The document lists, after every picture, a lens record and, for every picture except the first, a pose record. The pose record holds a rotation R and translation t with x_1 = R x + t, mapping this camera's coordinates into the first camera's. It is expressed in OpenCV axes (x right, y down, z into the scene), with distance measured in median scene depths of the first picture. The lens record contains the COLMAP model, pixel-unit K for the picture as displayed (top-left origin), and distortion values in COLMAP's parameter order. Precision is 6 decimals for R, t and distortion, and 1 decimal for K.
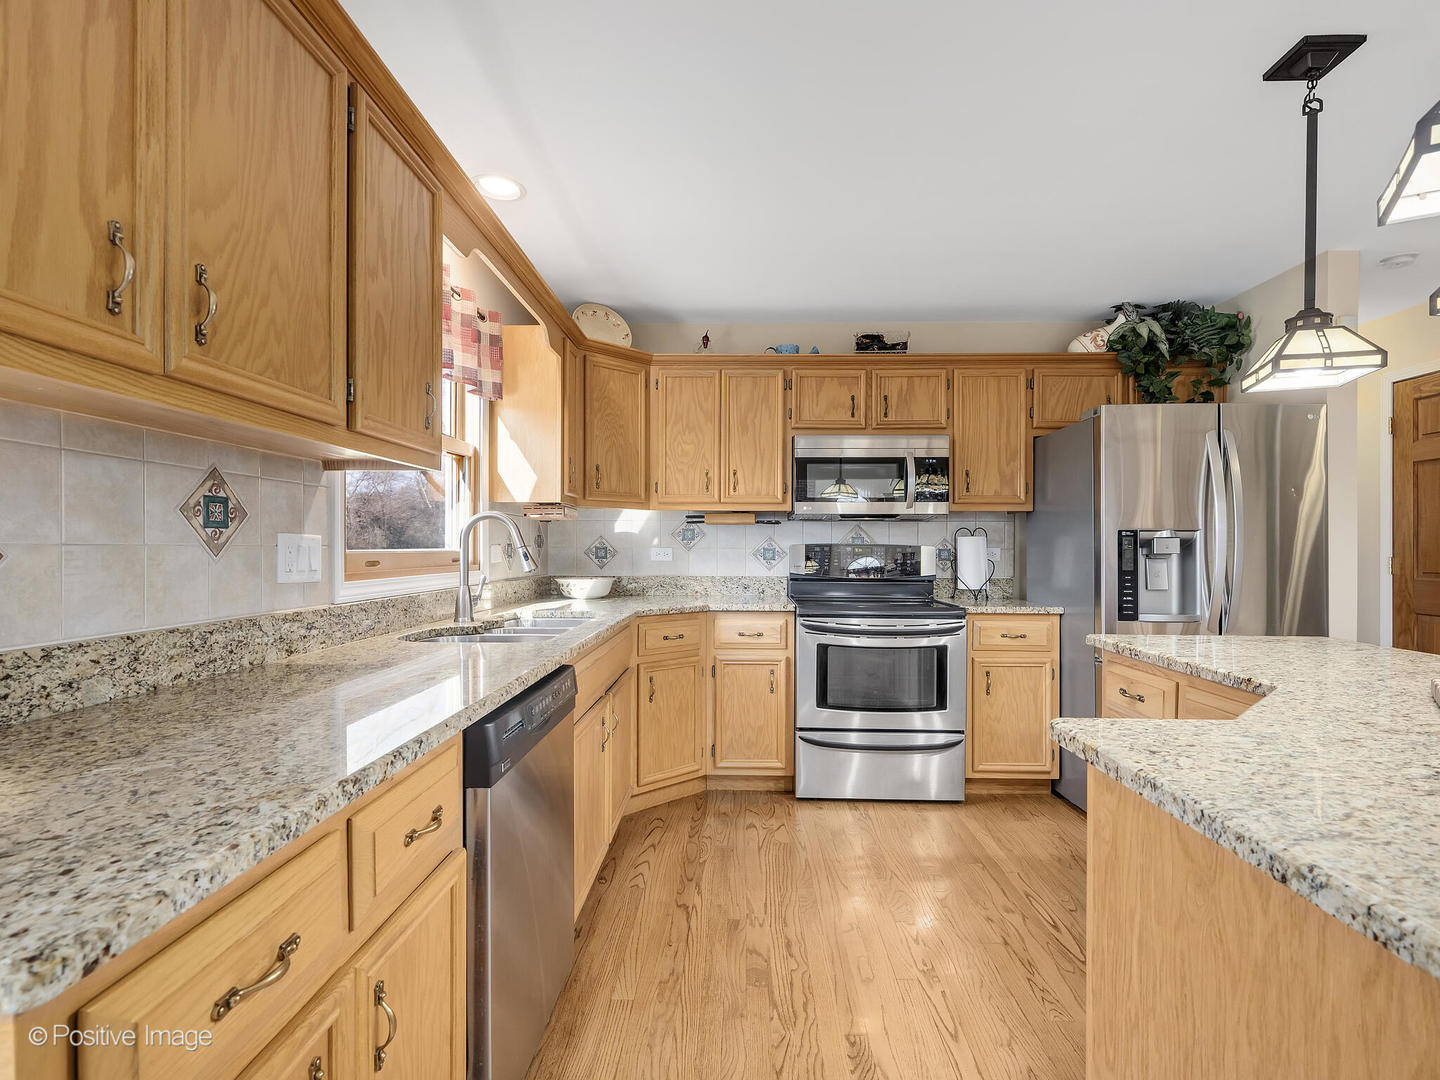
lens RADIAL K [[723.2, 0, 766.8], [0, 723.2, 553.3], [0, 0, 1]] dist [-0.000473, -0.000693]
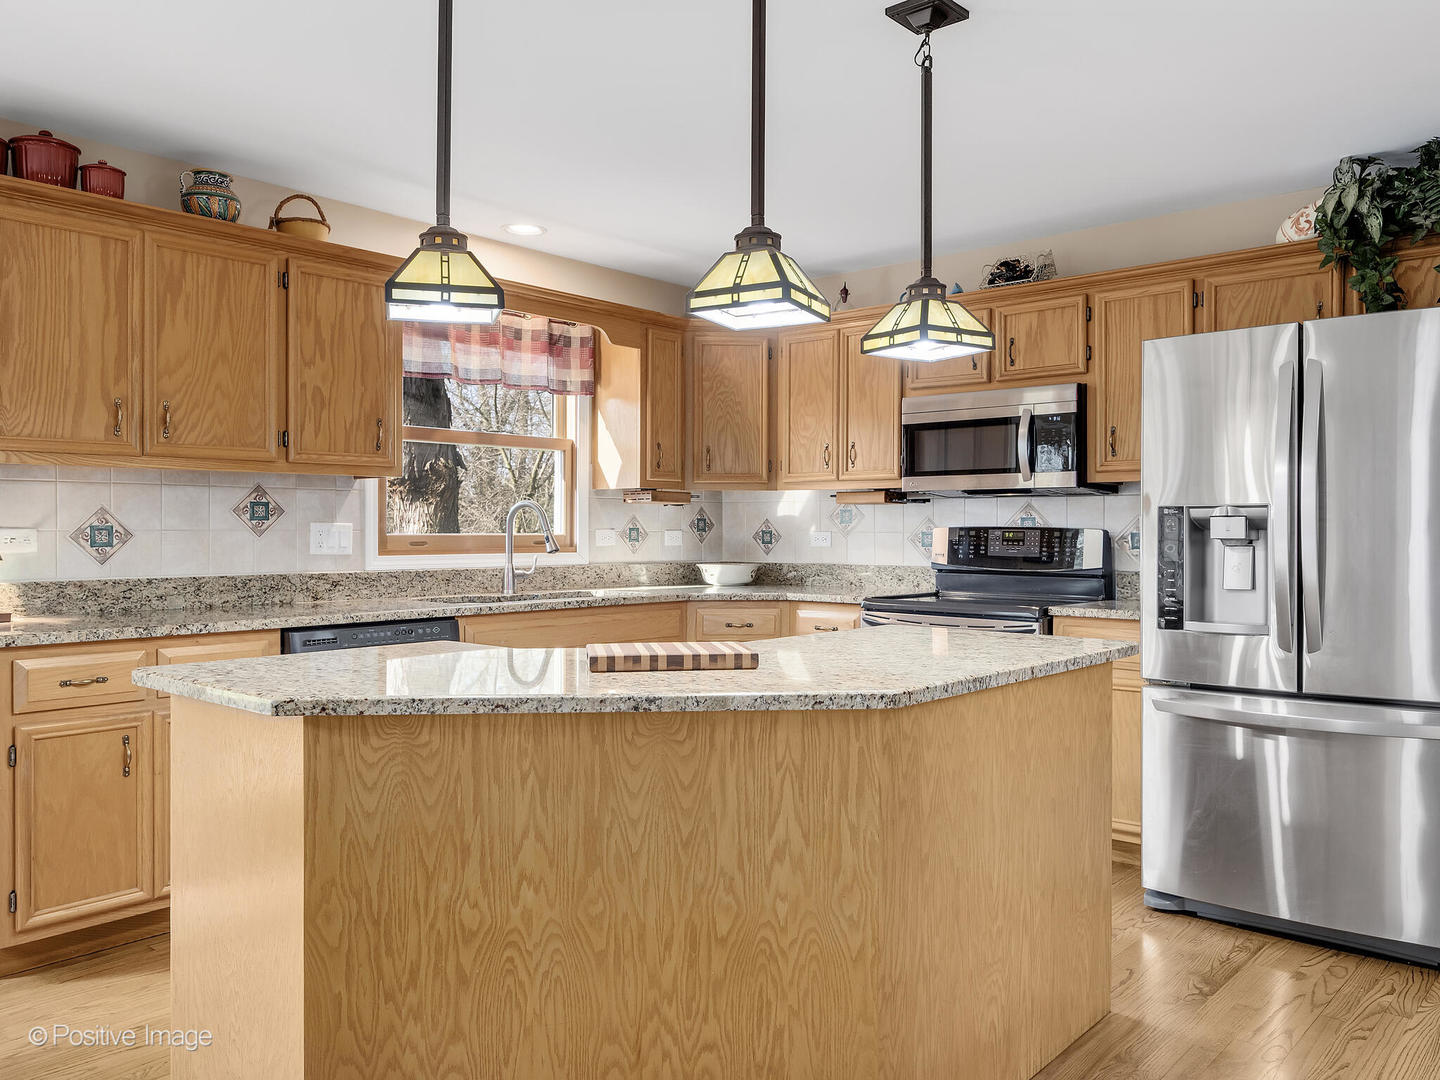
lens RADIAL K [[1206.2, 0, 794.9], [0, 1206.2, 534.1], [0, 0, 1]] dist [-0.002306, -0.000120]
pose [[0.776558, -0.000117, -0.630046, 0.980178], [-0.004033, 0.999979, -0.005157, 0.003596], [0.630033, 0.006545, 0.776541, -0.204362]]
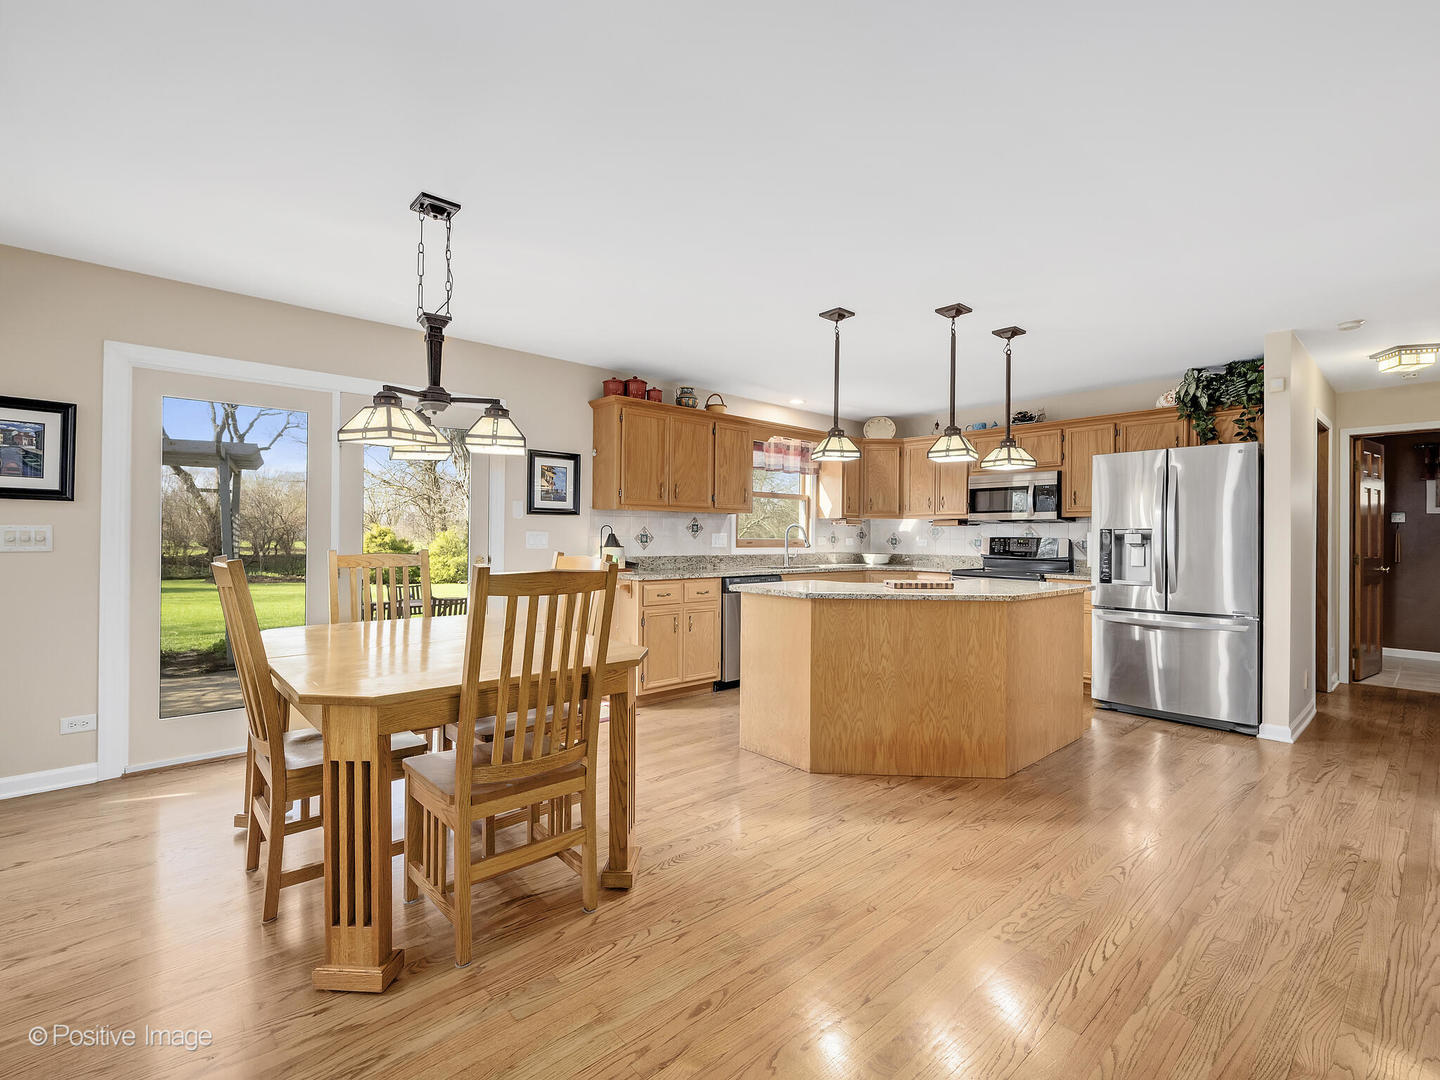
lens RADIAL K [[732.5, 0, 748.5], [0, 732.5, 535.8], [0, 0, 1]] dist [0.001525, -0.000154]
pose [[0.691538, 0.001668, -0.722338, 1.154601], [-0.012428, 0.999877, -0.009589, 0.010001], [0.722233, 0.015609, 0.691474, -0.775016]]
